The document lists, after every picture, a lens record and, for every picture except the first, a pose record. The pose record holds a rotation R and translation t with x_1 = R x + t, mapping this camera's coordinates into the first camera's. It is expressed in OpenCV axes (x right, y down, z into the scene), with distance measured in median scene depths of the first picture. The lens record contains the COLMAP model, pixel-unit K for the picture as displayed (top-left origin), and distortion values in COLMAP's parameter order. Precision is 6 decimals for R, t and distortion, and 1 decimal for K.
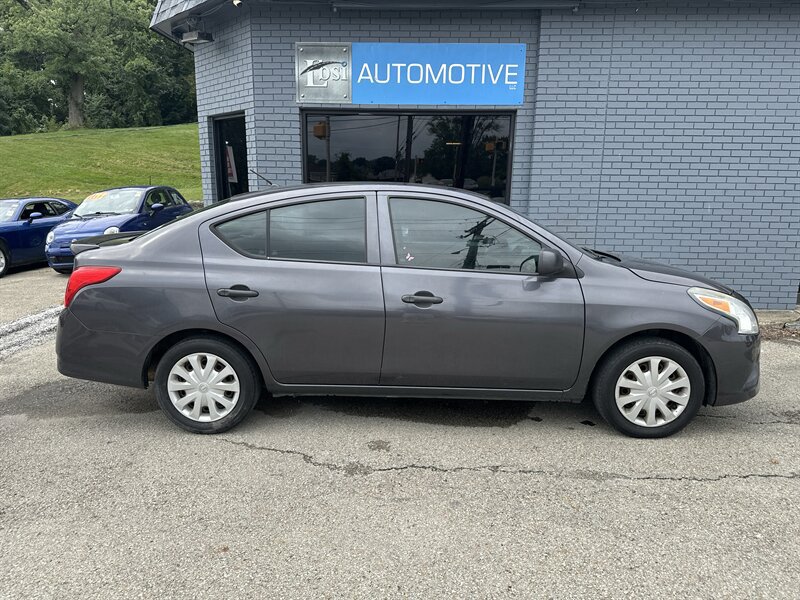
lens RADIAL K [[569.8, 0, 398.2], [0, 569.8, 289.4], [0, 0, 1]] dist [0.021402, -0.036107]
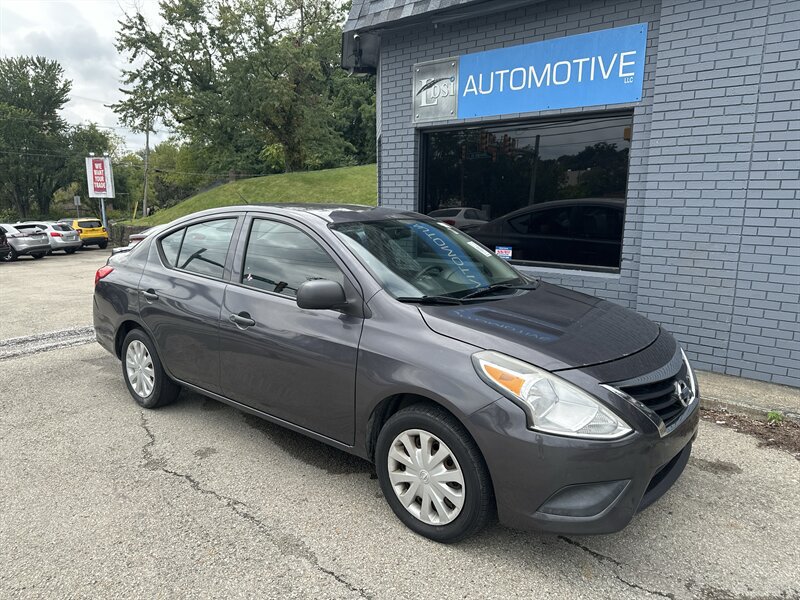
lens RADIAL K [[569.8, 0, 401.0], [0, 569.8, 296.0], [0, 0, 1]] dist [0.021402, -0.036107]
pose [[0.786560, 0.099469, -0.609450, 0.782692], [-0.107699, 0.993912, 0.023219, -0.069561], [0.608049, 0.047374, 0.792485, 0.329871]]
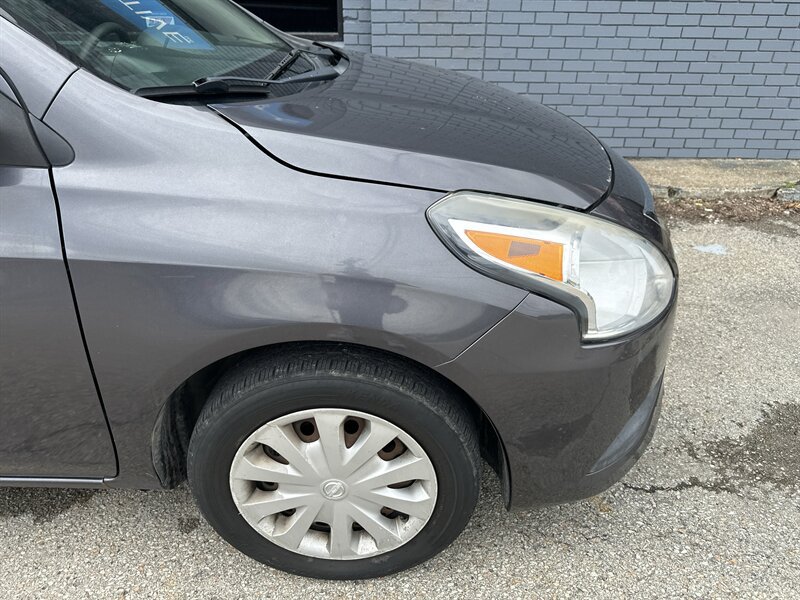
lens RADIAL K [[569.8, 0, 405.2], [0, 569.8, 300.8], [0, 0, 1]] dist [0.021402, -0.036107]
pose [[0.999882, -0.008452, 0.012843, 0.441725], [0.003775, 0.944739, 0.327802, -0.043839], [-0.014904, -0.327715, 0.944659, 0.637481]]
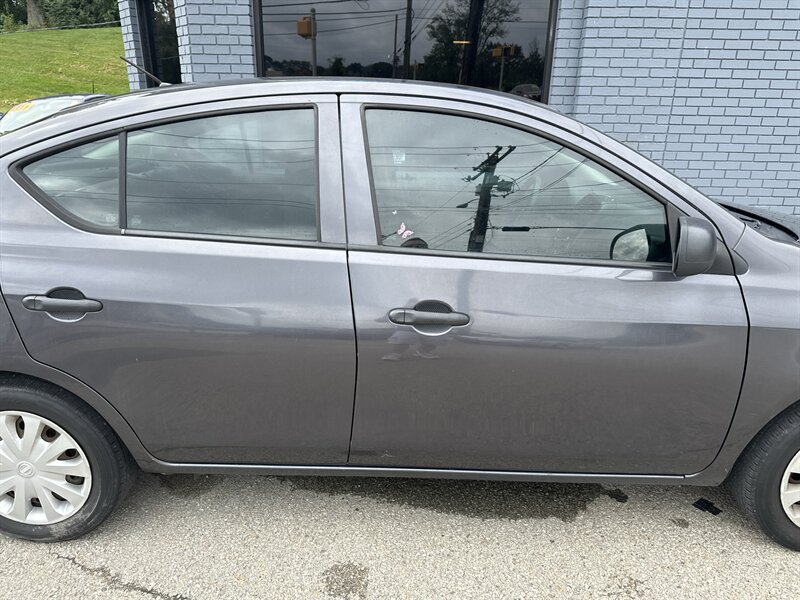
lens RADIAL K [[569.8, 0, 403.7], [0, 569.8, 291.1], [0, 0, 1]] dist [0.021402, -0.036107]
pose [[0.999913, 0.000331, 0.013153, 0.011399], [-0.002263, 0.989113, 0.147141, -0.071253], [-0.012961, -0.147158, 0.989028, 0.449149]]
